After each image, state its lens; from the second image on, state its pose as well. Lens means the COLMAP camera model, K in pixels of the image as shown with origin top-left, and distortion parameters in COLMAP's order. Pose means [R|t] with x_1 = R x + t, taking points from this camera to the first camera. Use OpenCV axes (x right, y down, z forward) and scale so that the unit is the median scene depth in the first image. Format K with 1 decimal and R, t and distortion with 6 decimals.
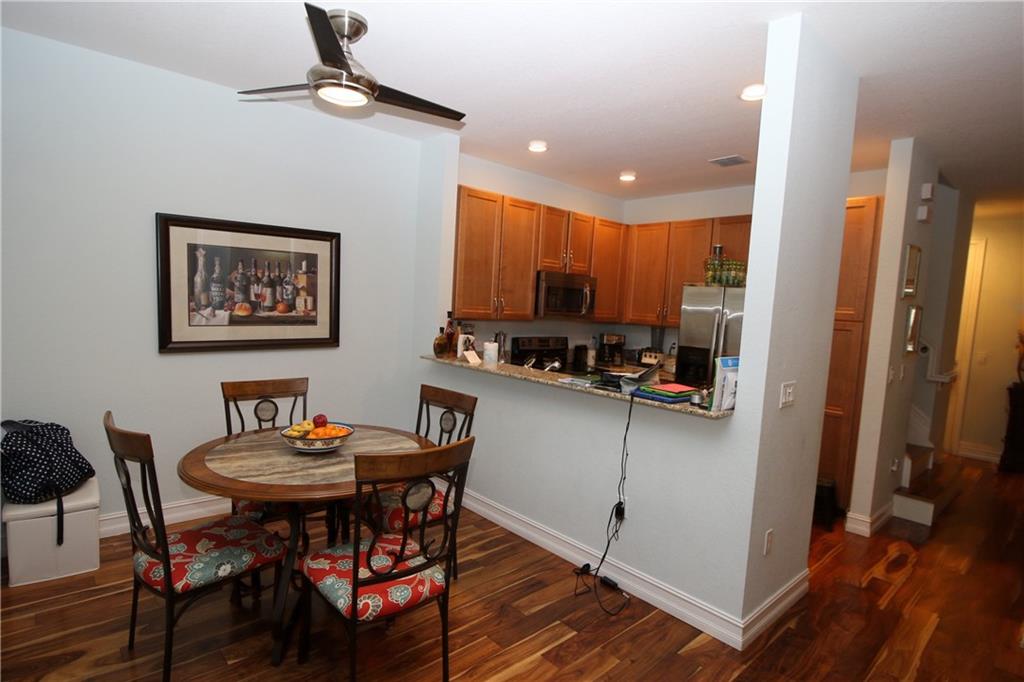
lens RADIAL K [[528.9, 0, 505.7], [0, 528.9, 346.4], [0, 0, 1]] dist [-0.015916, -0.000917]
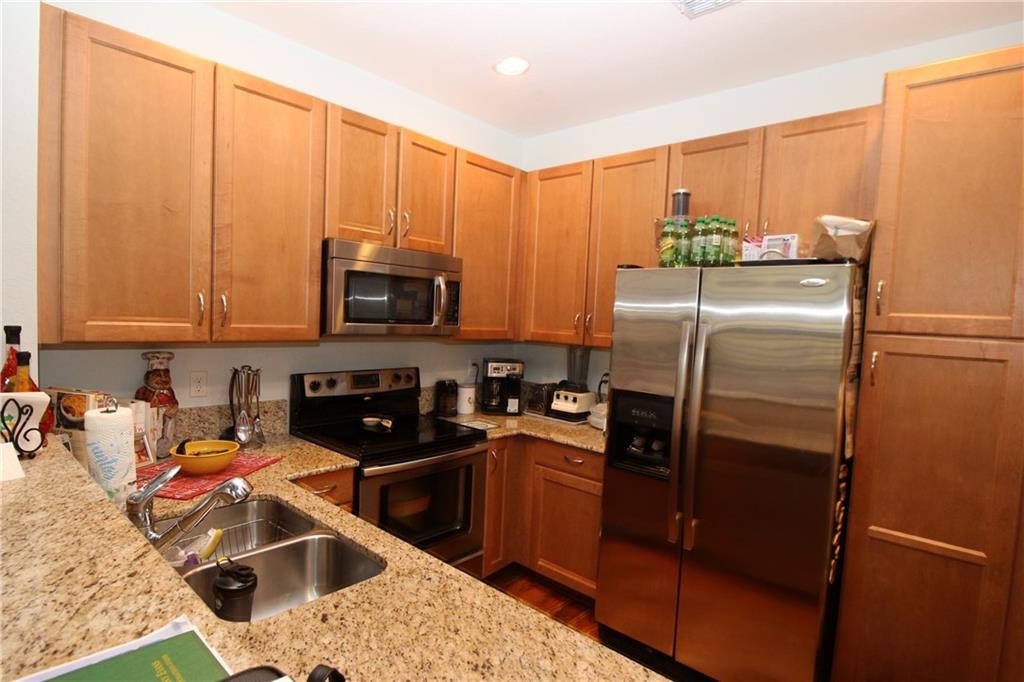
lens RADIAL K [[528.9, 0, 505.7], [0, 528.9, 346.4], [0, 0, 1]] dist [-0.015916, -0.000917]
pose [[0.995151, -0.015883, 0.097065, 0.227688], [0.017681, 0.999687, -0.017688, -0.042014], [-0.096753, 0.019319, 0.995121, 0.642241]]
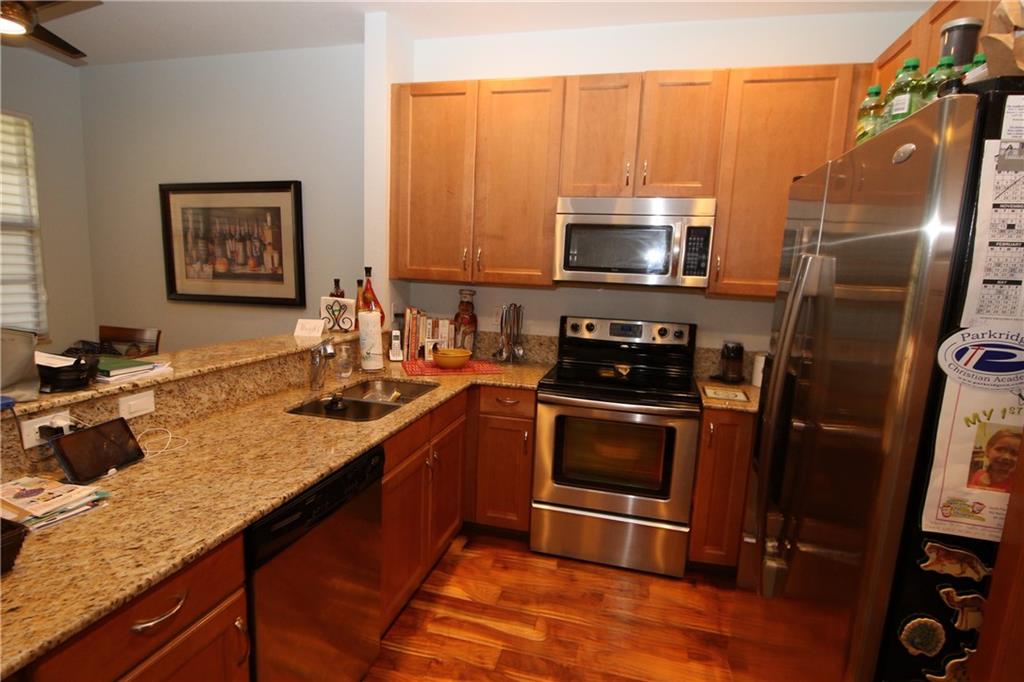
lens RADIAL K [[500.8, 0, 463.8], [0, 500.8, 343.5], [0, 0, 1]] dist [0.000529, 0.000061]
pose [[0.550014, 0.109944, -0.827887, 0.598093], [-0.081689, 0.993626, 0.077684, -0.028122], [0.831151, 0.024902, 0.555489, 0.788707]]
